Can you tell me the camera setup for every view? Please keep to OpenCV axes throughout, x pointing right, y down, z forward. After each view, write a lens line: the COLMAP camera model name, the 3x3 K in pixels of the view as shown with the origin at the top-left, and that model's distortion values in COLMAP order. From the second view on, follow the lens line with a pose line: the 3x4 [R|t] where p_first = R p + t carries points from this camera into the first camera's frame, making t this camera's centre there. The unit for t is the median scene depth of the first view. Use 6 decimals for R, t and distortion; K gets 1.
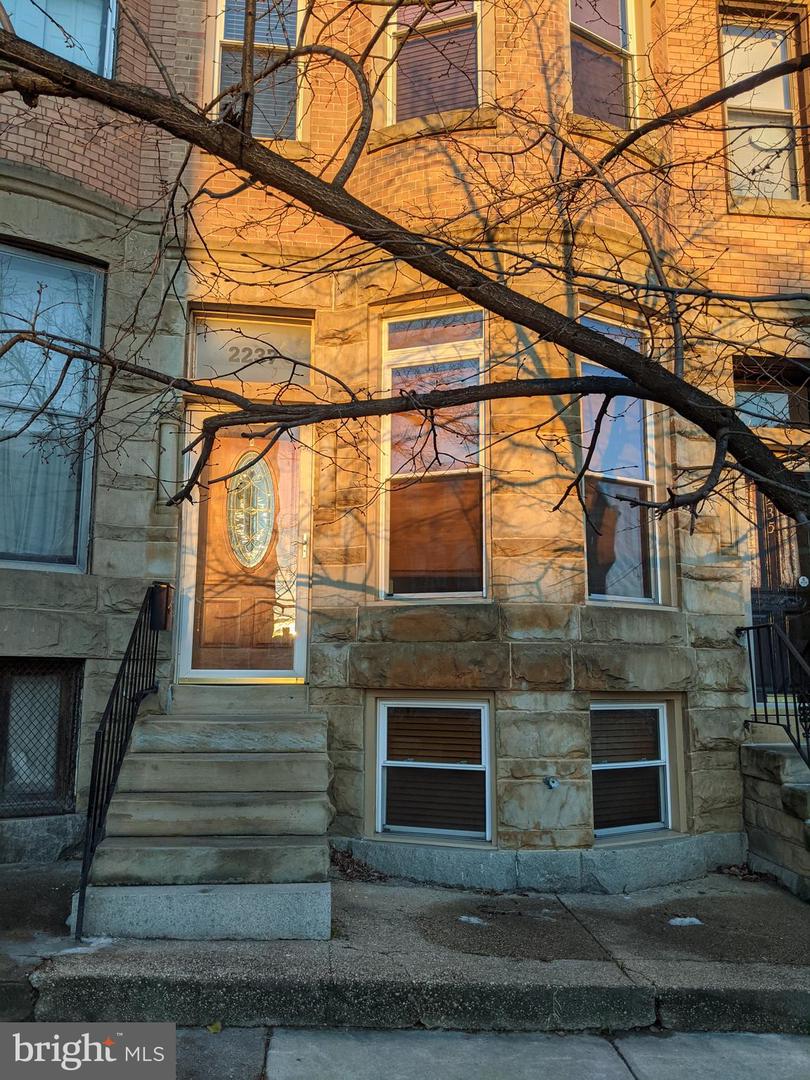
lens RADIAL K [[863.0, 0, 402.0], [0, 863.0, 539.5], [0, 0, 1]] dist [0.025953, -0.039138]
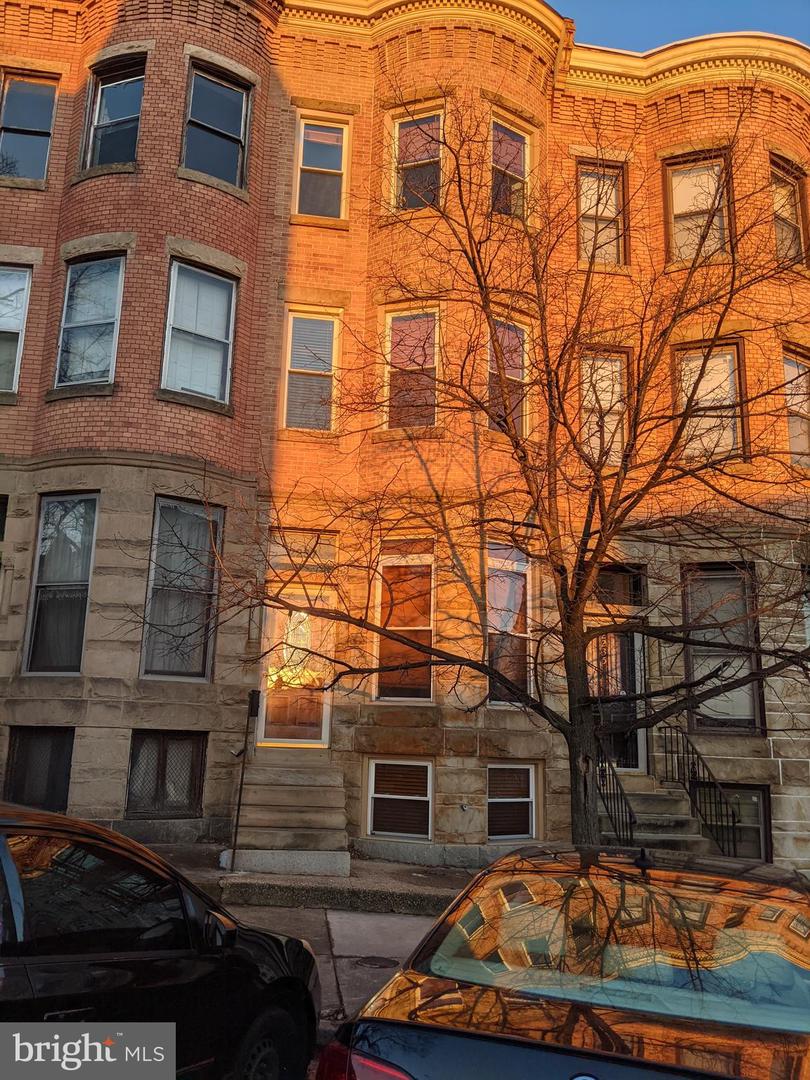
lens RADIAL K [[863.0, 0, 380.1], [0, 863.0, 514.0], [0, 0, 1]] dist [0.025953, -0.039138]
pose [[0.999492, 0.029990, 0.010774, -0.043028], [-0.028876, 0.995353, -0.091860, -0.157771], [-0.013479, 0.091502, 0.995714, -0.842578]]
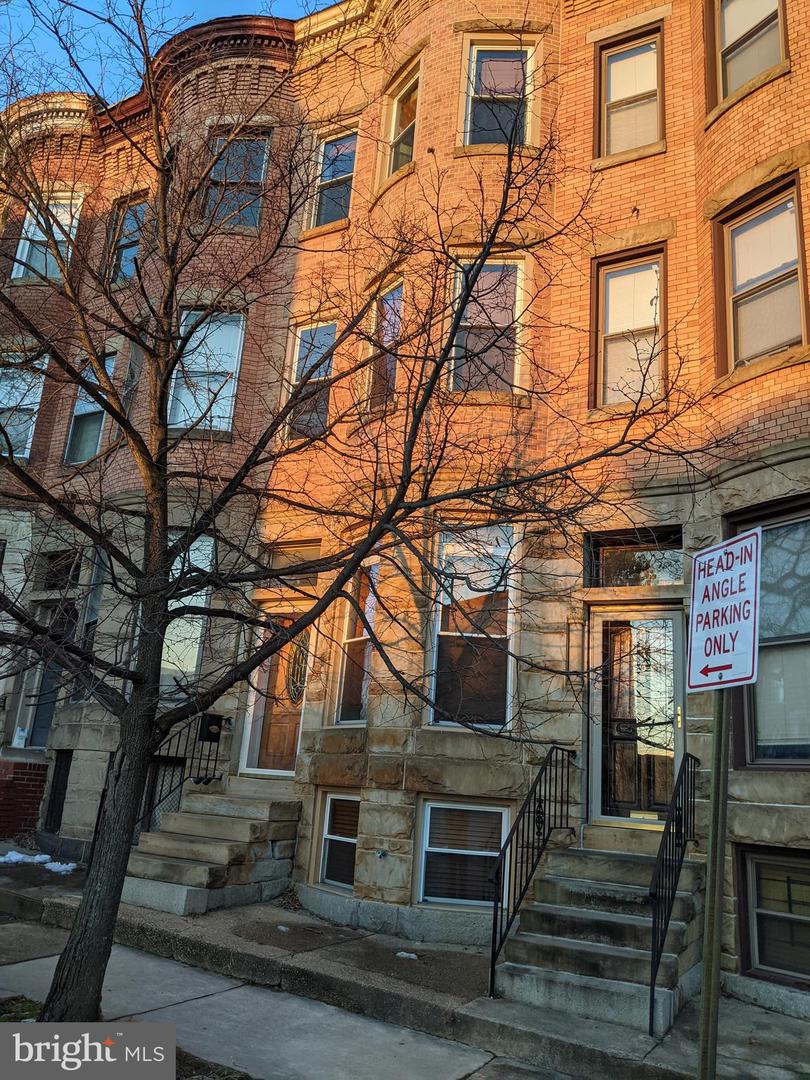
lens RADIAL K [[863.0, 0, 404.0], [0, 863.0, 499.8], [0, 0, 1]] dist [0.025953, -0.039138]
pose [[0.809624, -0.139249, -0.570192, 1.065875], [0.029620, 0.979906, -0.197249, -0.015939], [0.586201, 0.142808, 0.797480, -0.222980]]
